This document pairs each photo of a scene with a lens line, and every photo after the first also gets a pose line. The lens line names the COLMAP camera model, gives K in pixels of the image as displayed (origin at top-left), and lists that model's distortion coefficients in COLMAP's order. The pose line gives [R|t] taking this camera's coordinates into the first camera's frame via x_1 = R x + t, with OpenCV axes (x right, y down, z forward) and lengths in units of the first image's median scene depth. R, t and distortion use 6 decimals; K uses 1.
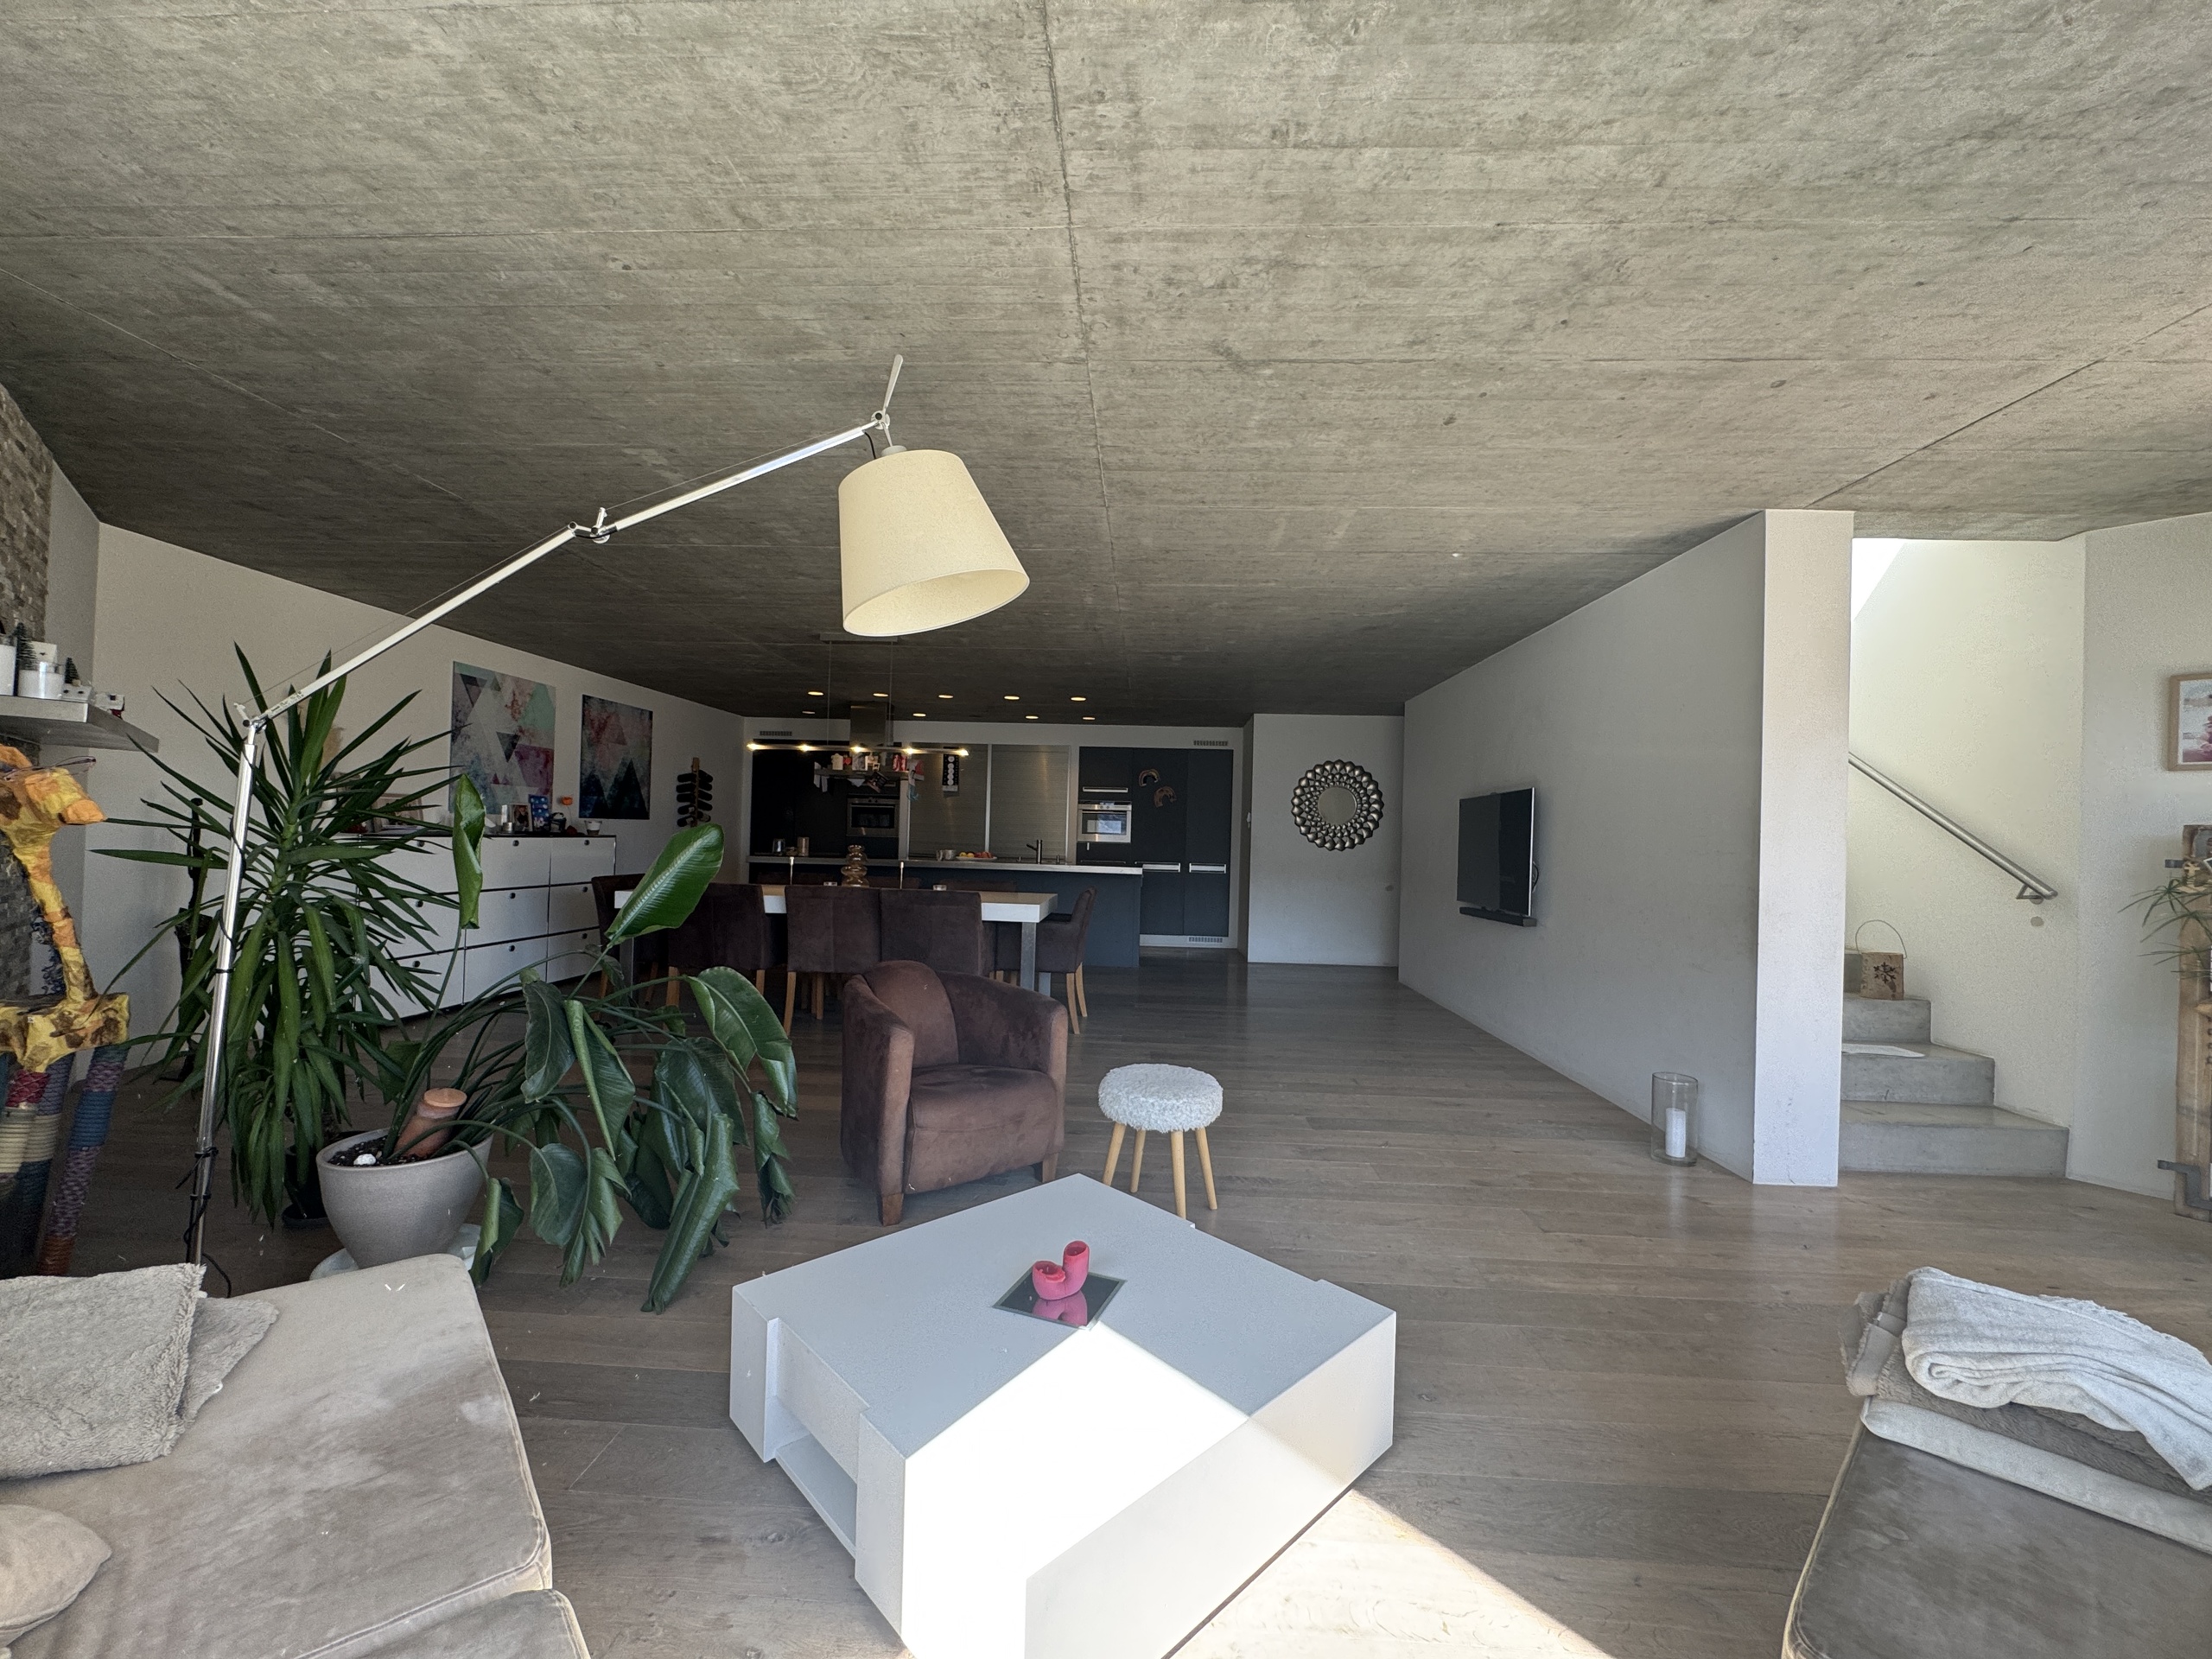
lens RADIAL K [[881.6, 0, 1103.5], [0, 881.6, 829.3], [0, 0, 1]] dist [-0.002490, -0.000117]
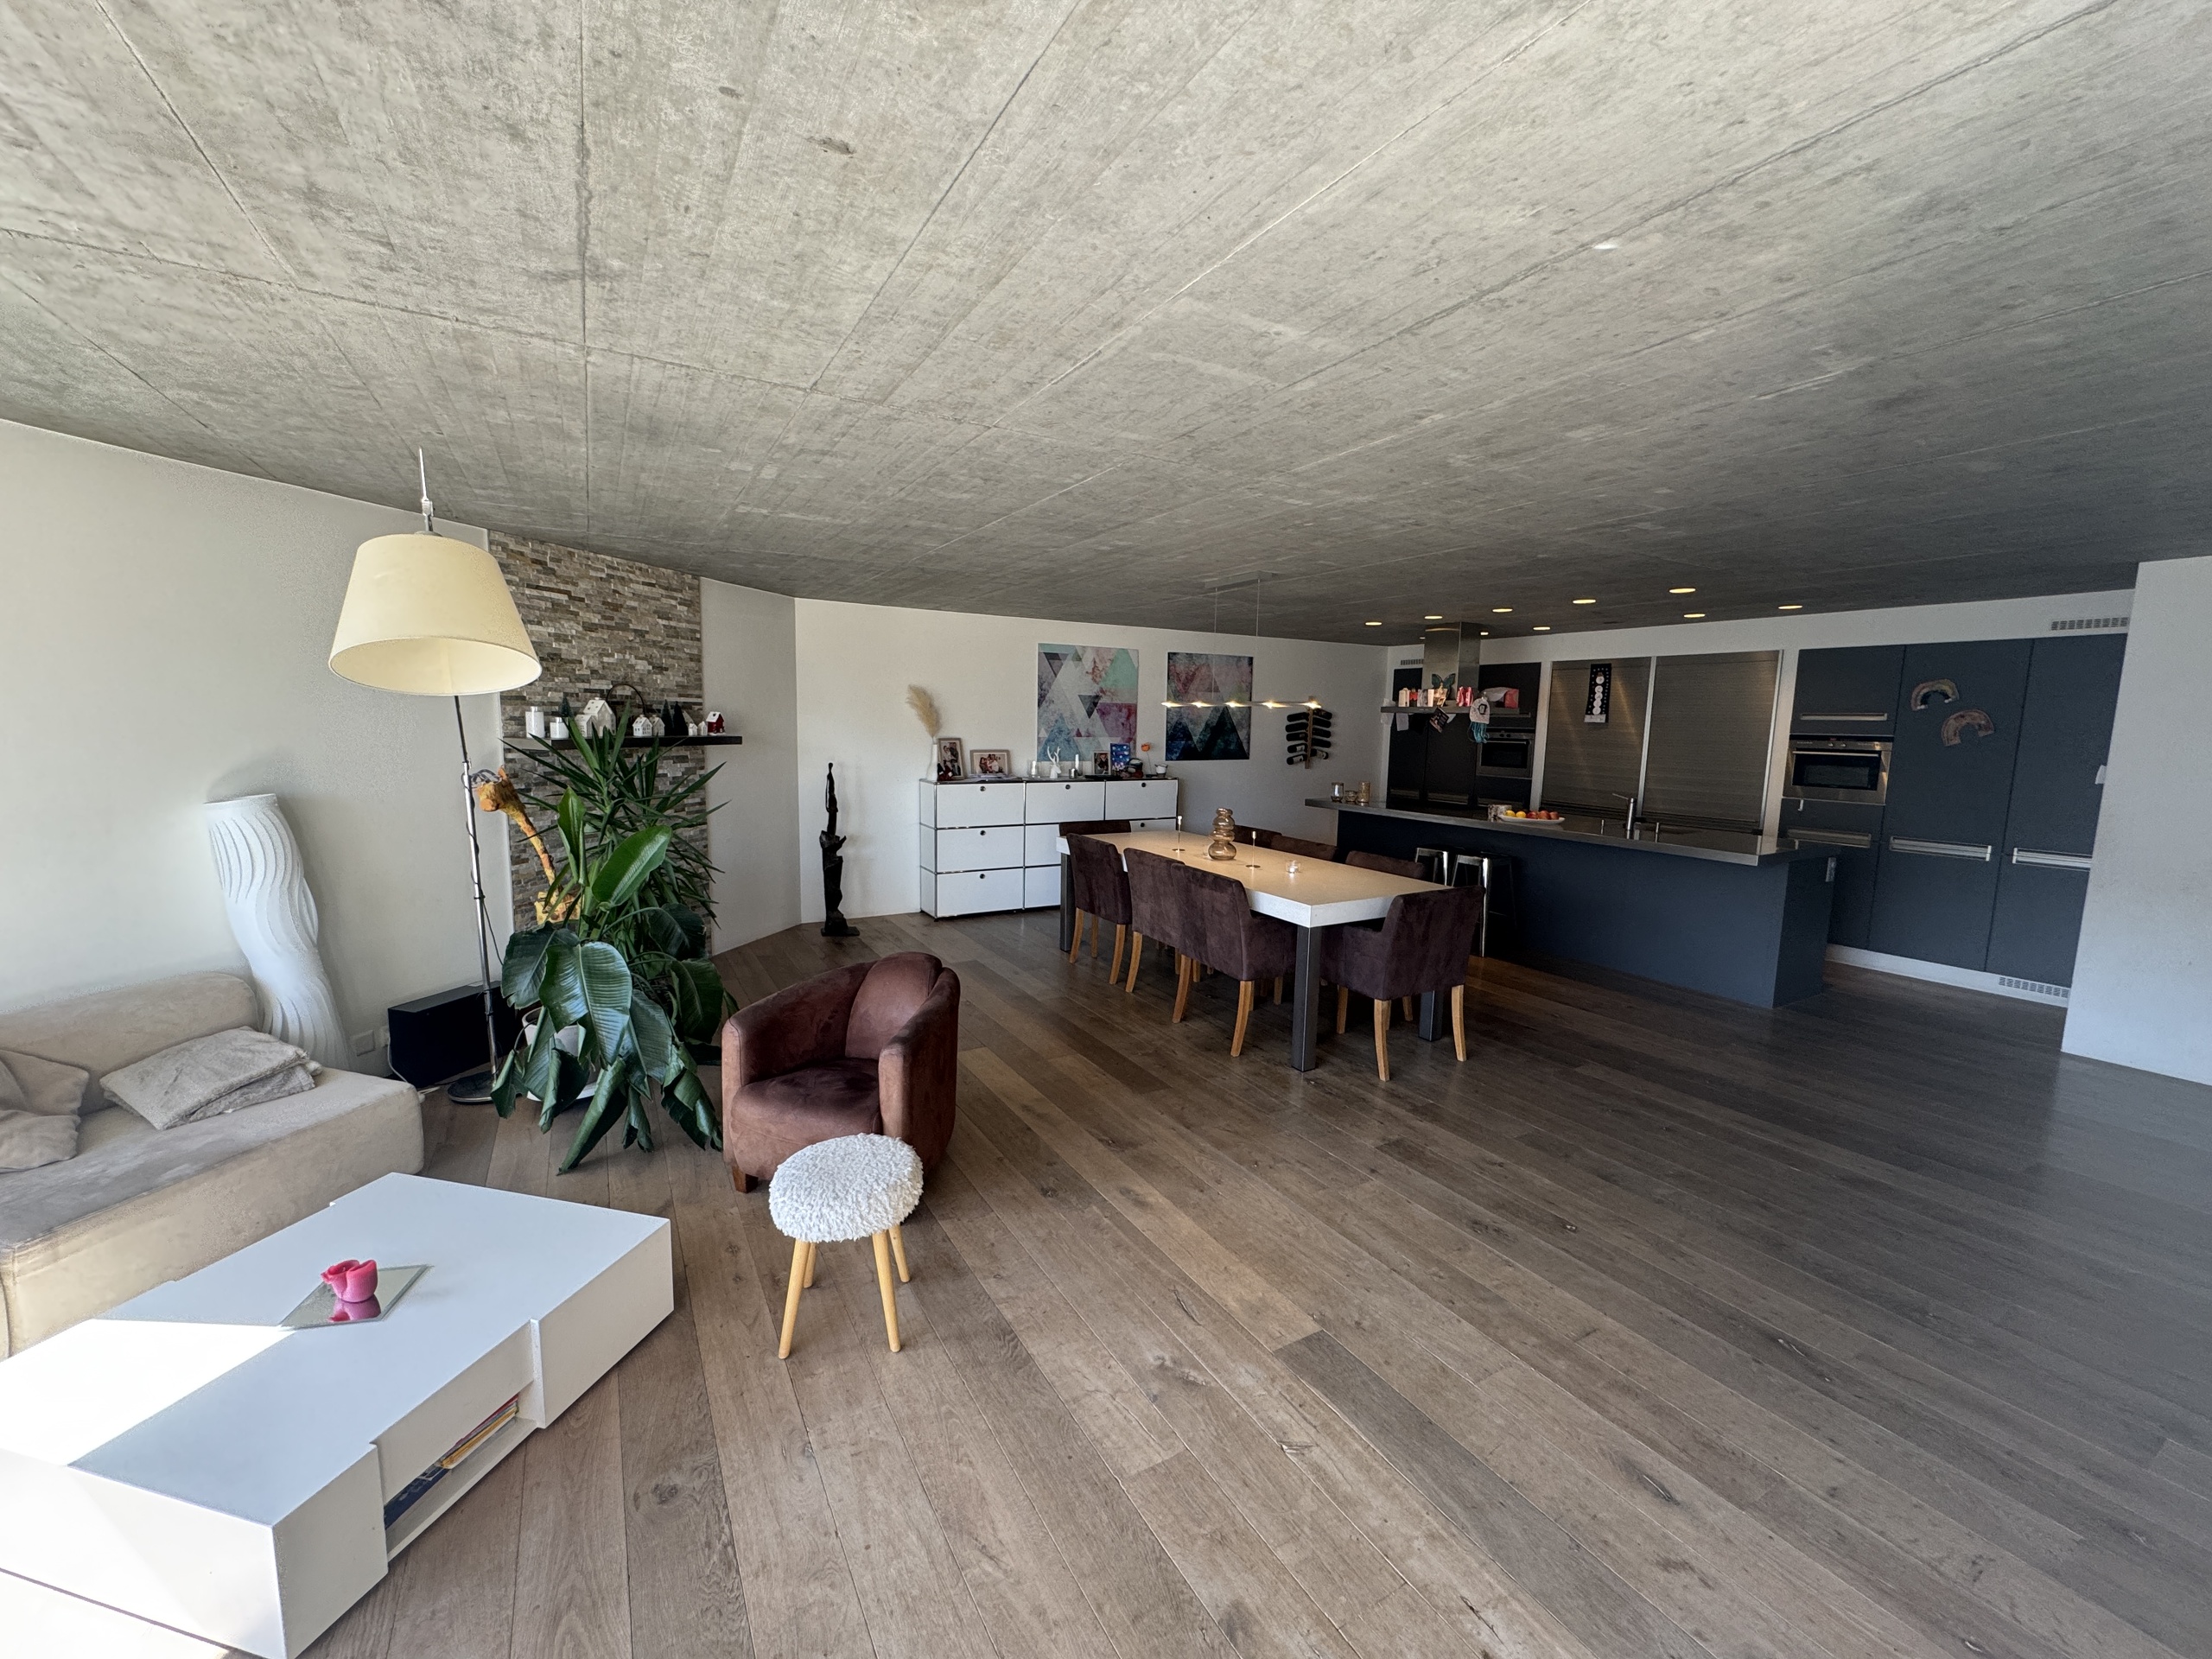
lens RADIAL K [[881.6, 0, 1106.9], [0, 881.6, 832.4], [0, 0, 1]] dist [-0.002490, -0.000117]
pose [[0.546274, 0.089359, -0.832826, 0.378618], [0.004007, 0.994003, 0.109282, -0.052112], [0.837597, -0.063035, 0.542640, 0.337990]]
